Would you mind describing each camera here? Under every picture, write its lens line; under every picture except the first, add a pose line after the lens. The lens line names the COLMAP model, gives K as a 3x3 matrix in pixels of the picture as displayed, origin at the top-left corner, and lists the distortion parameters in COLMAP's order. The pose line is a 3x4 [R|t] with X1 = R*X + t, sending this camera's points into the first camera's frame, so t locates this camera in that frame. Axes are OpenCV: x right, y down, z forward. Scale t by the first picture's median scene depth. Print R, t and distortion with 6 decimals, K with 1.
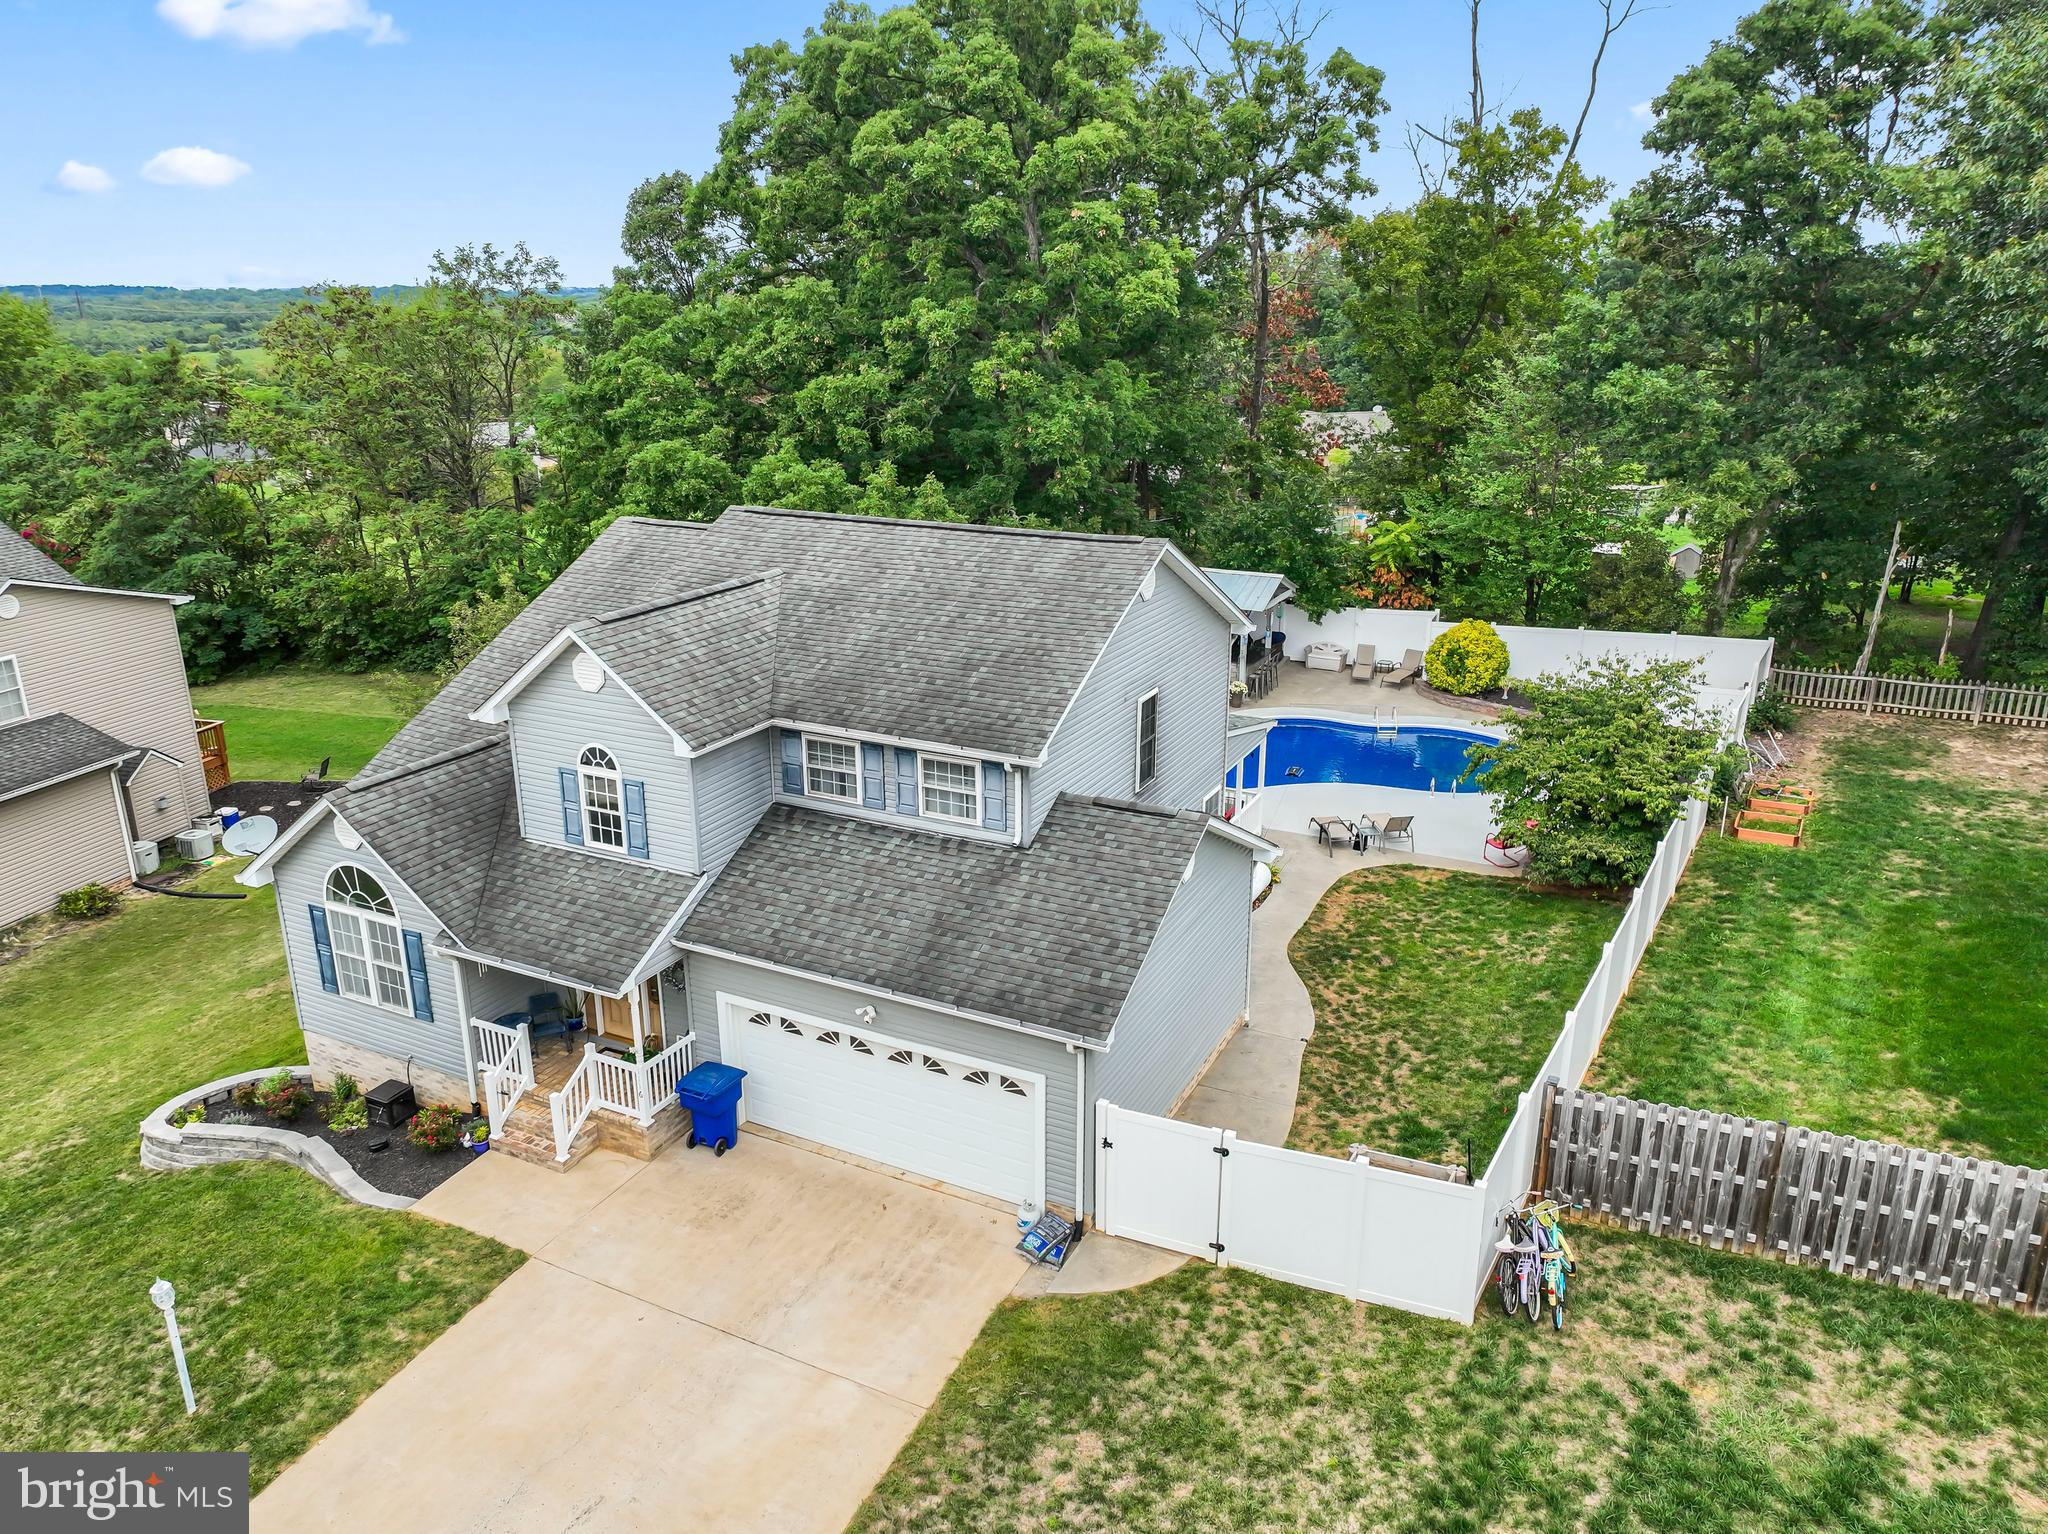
lens RADIAL K [[1418.6, 0, 1024.0], [0, 1418.6, 767.0], [0, 0, 1]] dist [0.002878, 0.001707]
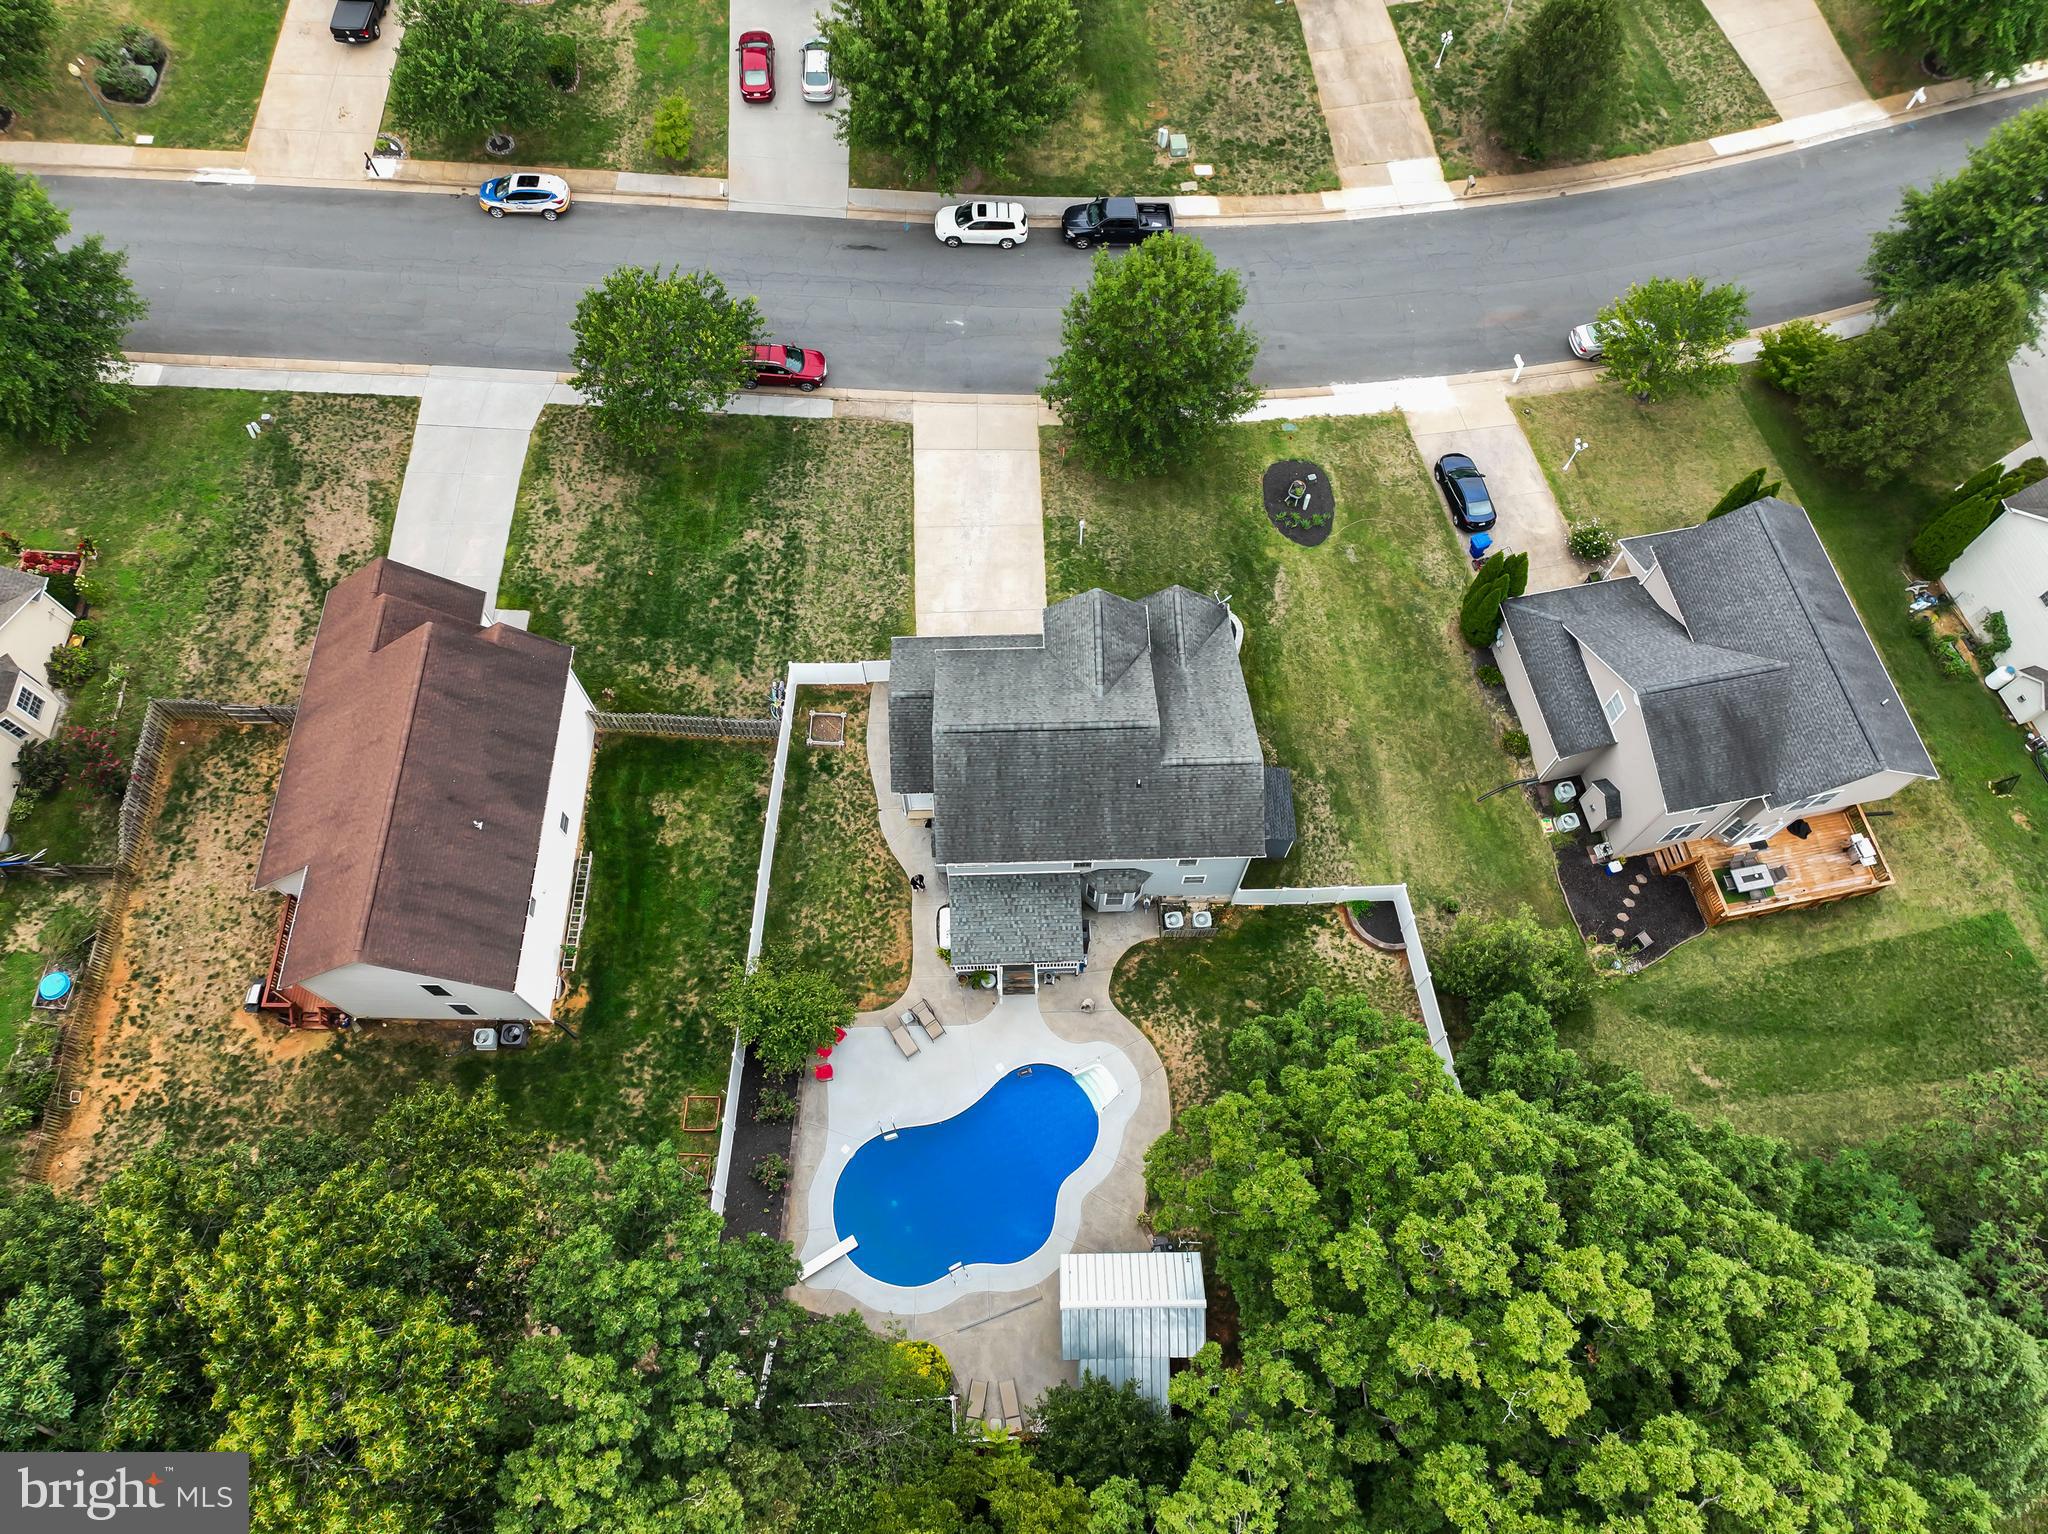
lens RADIAL K [[1418.6, 0, 1024.0], [0, 1418.6, 767.0], [0, 0, 1]] dist [0.002878, 0.001707]
pose [[-0.877047, 0.441149, -0.190202, 0.433031], [-0.150268, 0.124136, 0.980821, -2.430005], [0.456299, 0.888807, -0.042583, 1.187576]]
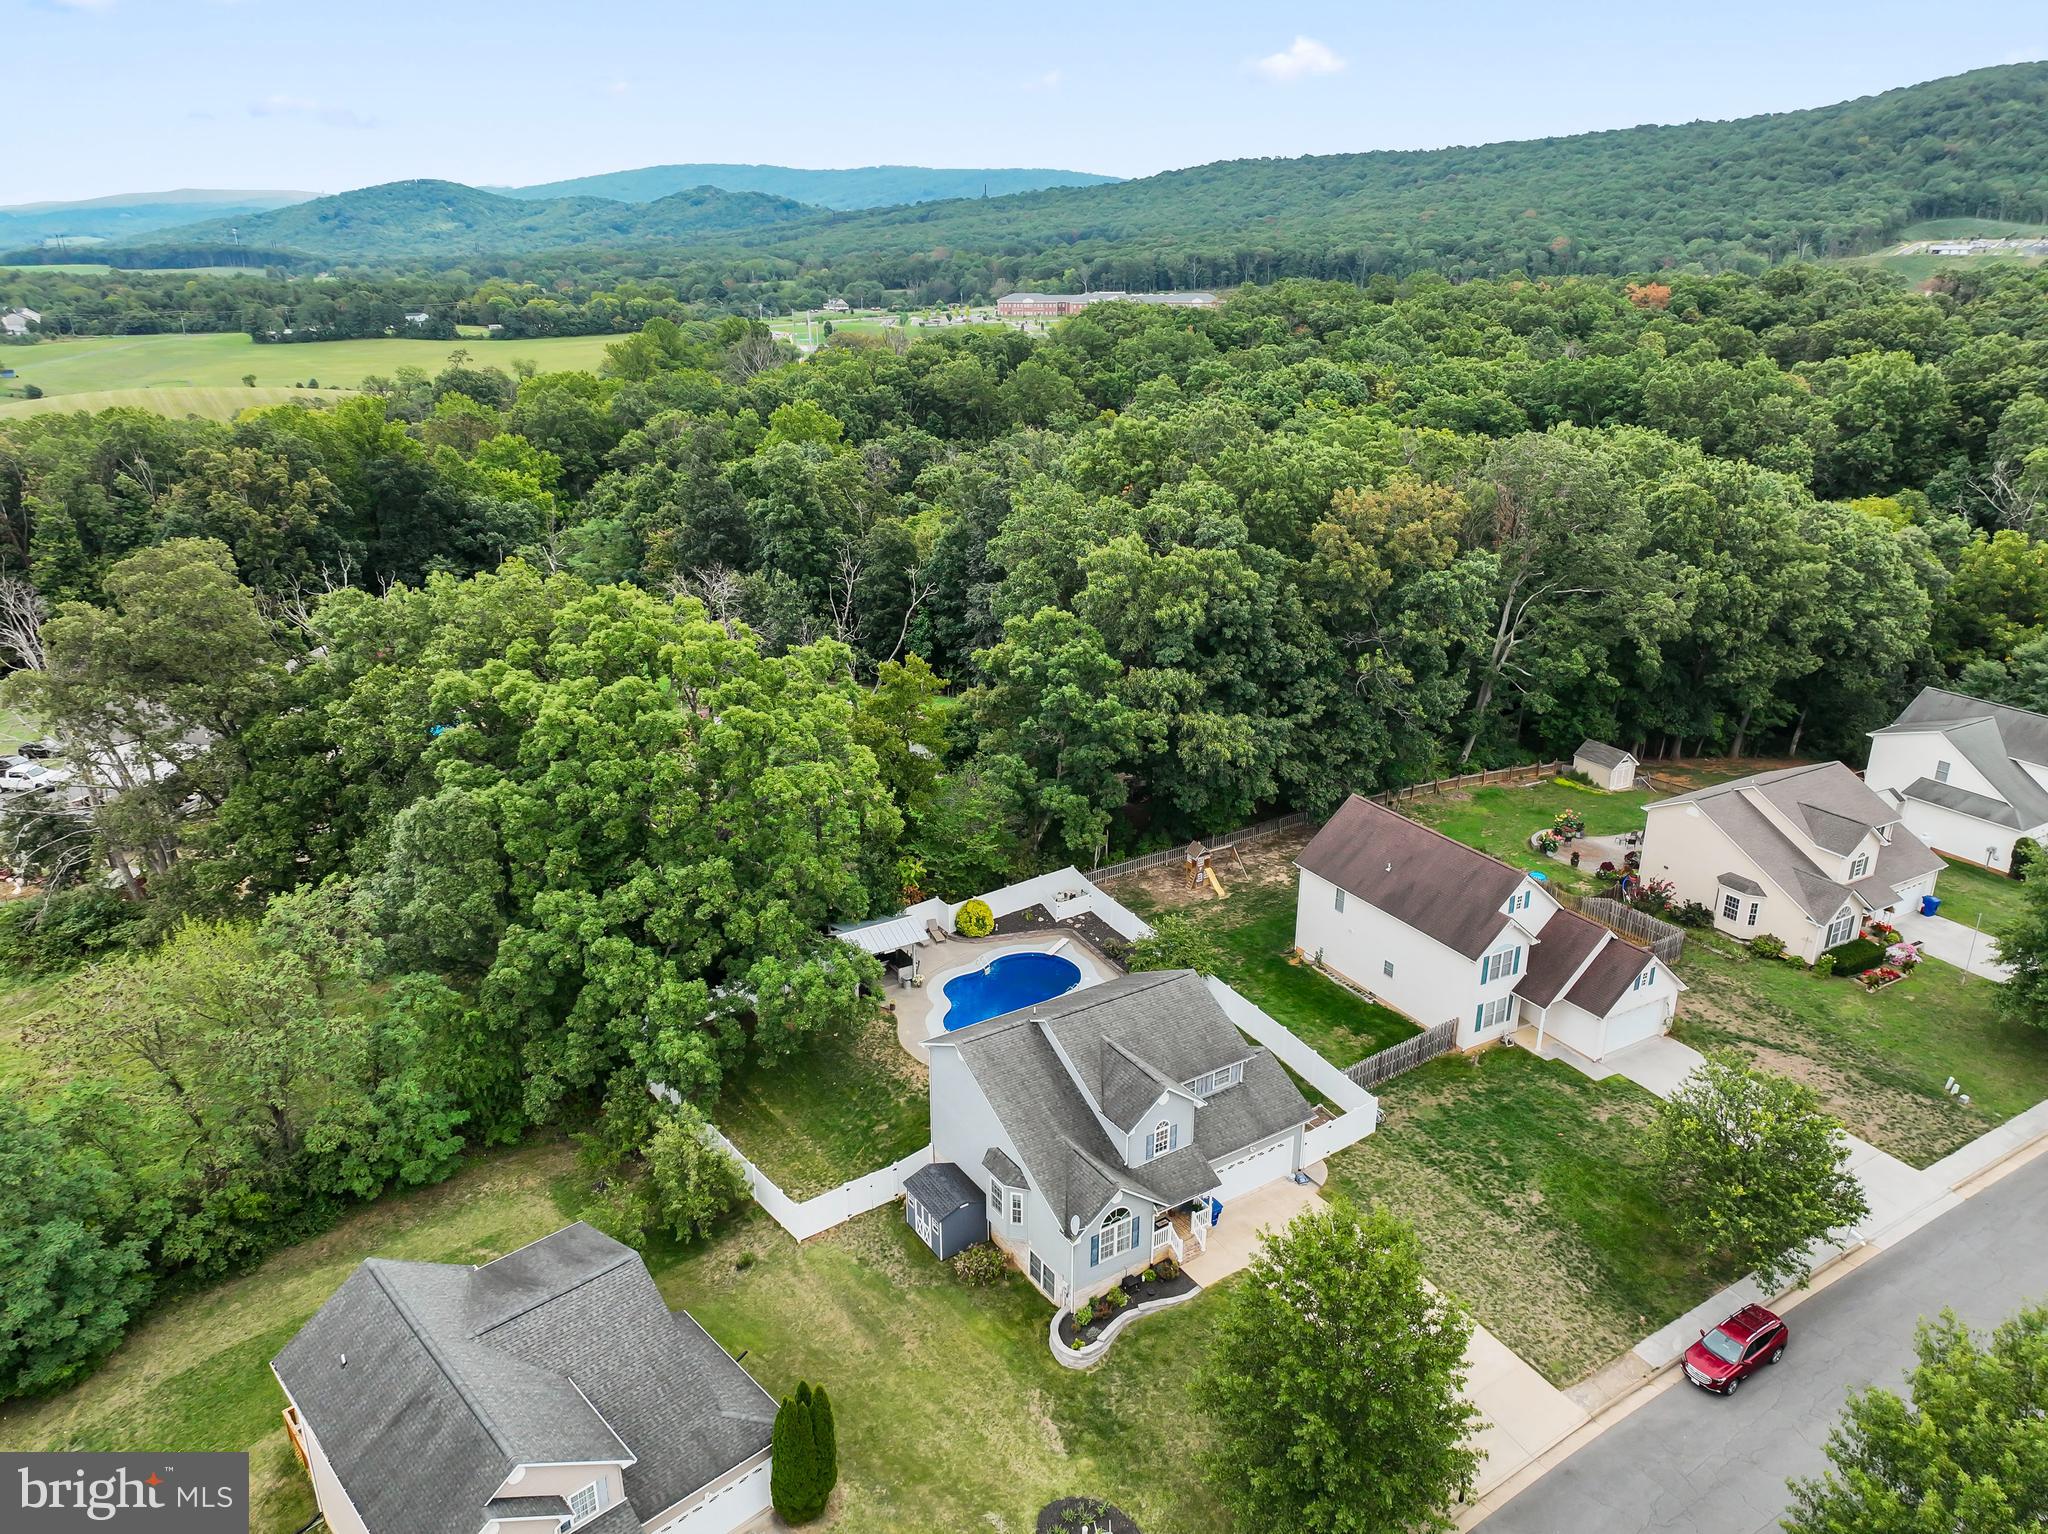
lens RADIAL K [[1418.6, 0, 1024.0], [0, 1418.6, 767.0], [0, 0, 1]] dist [0.002878, 0.001707]
pose [[0.501676, -0.296518, 0.812649, -2.326764], [0.274100, 0.945500, 0.175781, -1.155888], [-0.820482, 0.134562, 0.555610, -0.426220]]
